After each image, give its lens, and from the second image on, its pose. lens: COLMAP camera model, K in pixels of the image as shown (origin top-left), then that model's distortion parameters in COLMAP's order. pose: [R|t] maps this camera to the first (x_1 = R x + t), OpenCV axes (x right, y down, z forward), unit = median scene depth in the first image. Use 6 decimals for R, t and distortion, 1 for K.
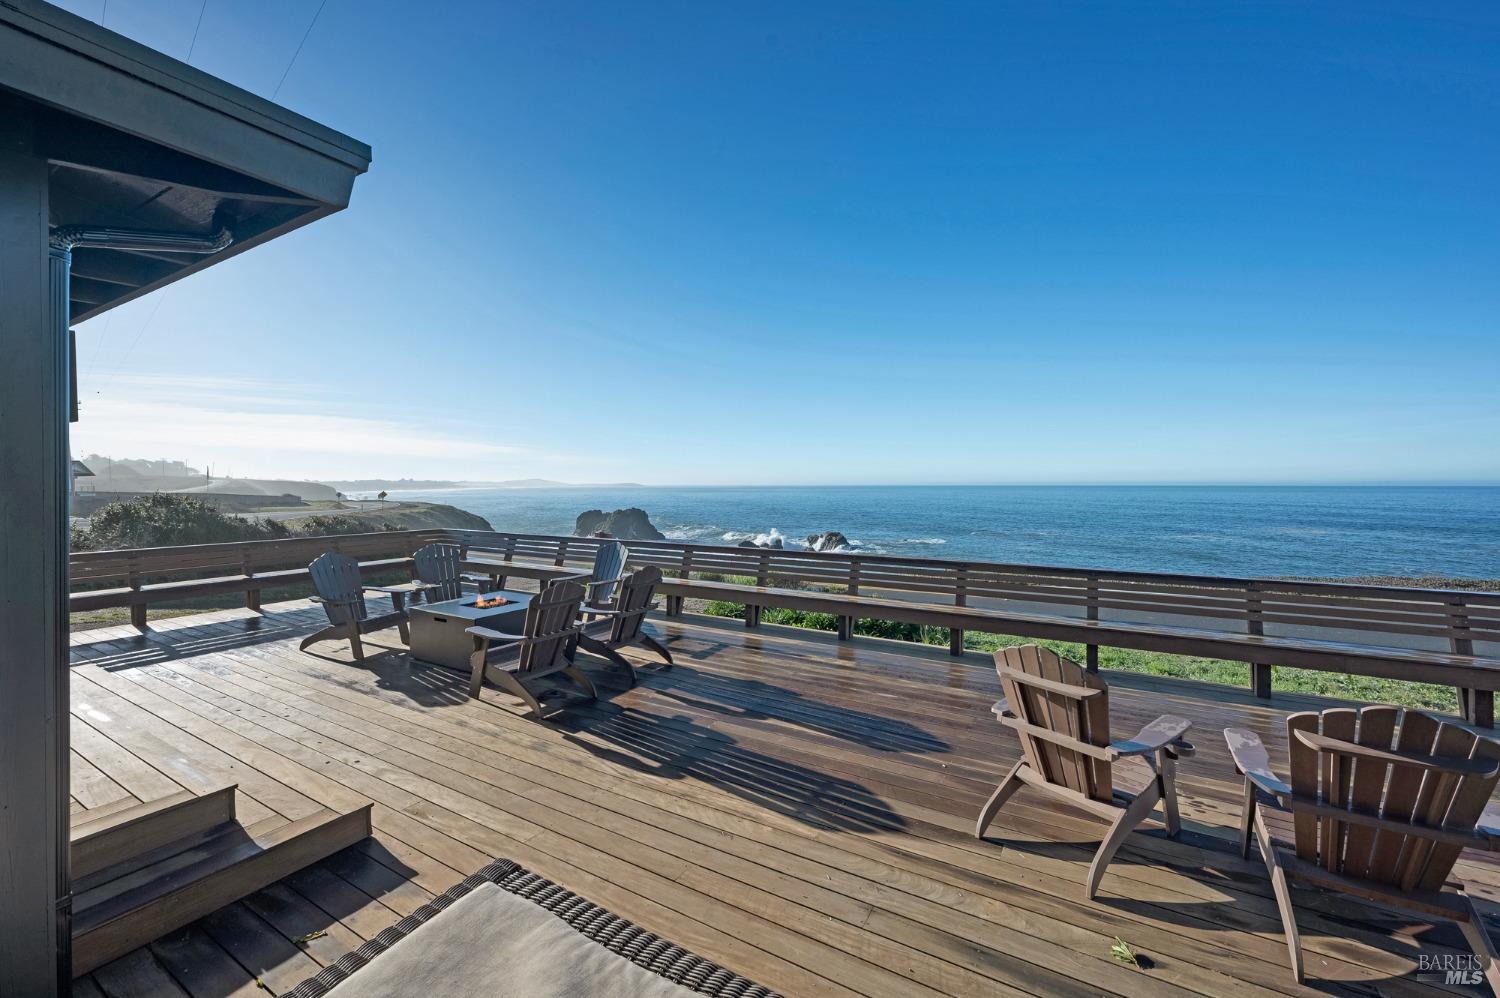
lens RADIAL K [[611.8, 0, 736.2], [0, 611.8, 492.9], [0, 0, 1]] dist [0.000266, 0.001185]
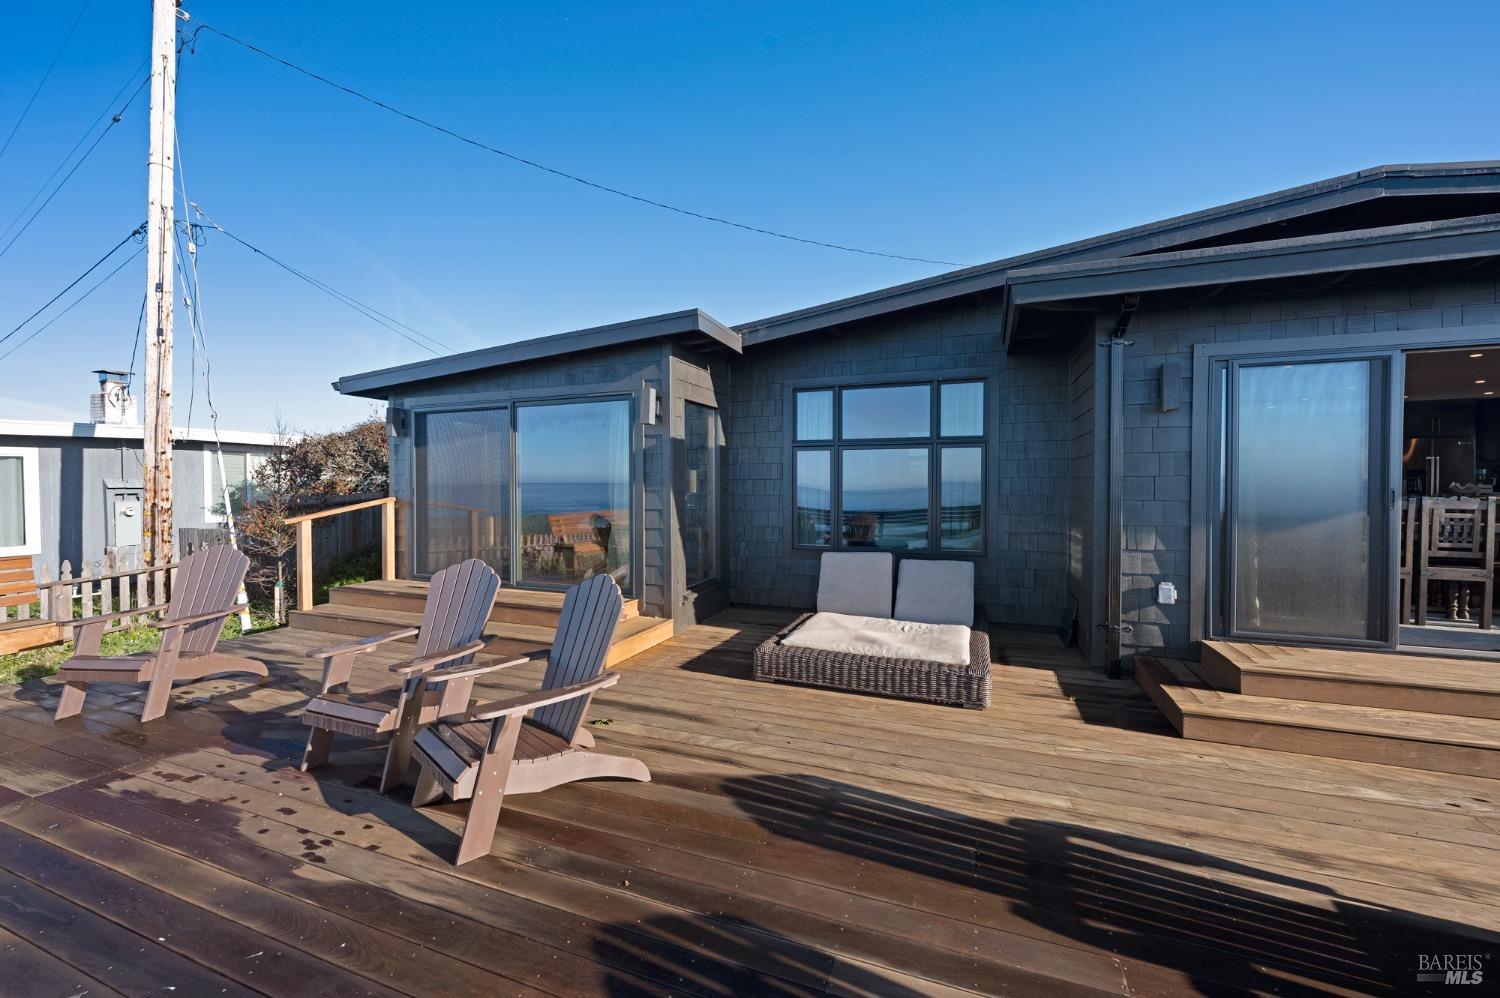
lens RADIAL K [[611.8, 0, 749.1], [0, 611.8, 490.5], [0, 0, 1]] dist [0.000266, 0.001185]
pose [[-0.986874, -0.002728, -0.161470, 0.423398], [-0.006050, 0.999780, 0.020085, 0.076398], [0.161380, 0.020799, -0.986673, 2.086595]]
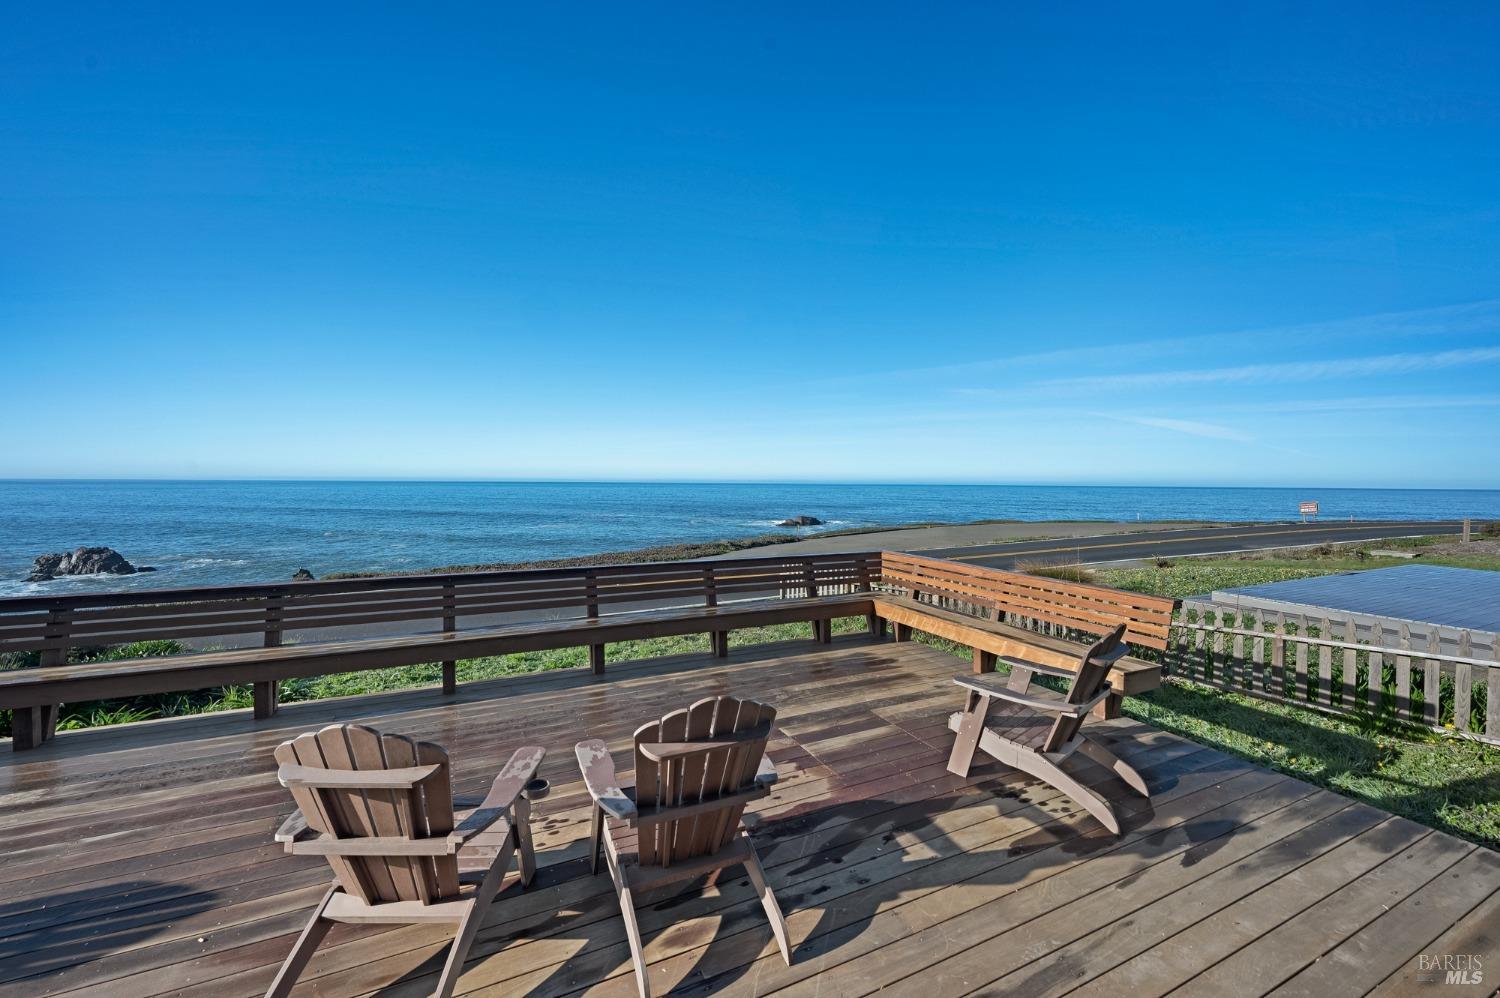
lens RADIAL K [[611.8, 0, 758.1], [0, 611.8, 499.1], [0, 0, 1]] dist [0.000266, 0.001185]
pose [[0.556926, -0.020642, 0.830306, 0.192921], [0.005667, 0.999762, 0.021054, -0.003492], [-0.830543, -0.007020, 0.556910, 0.261757]]
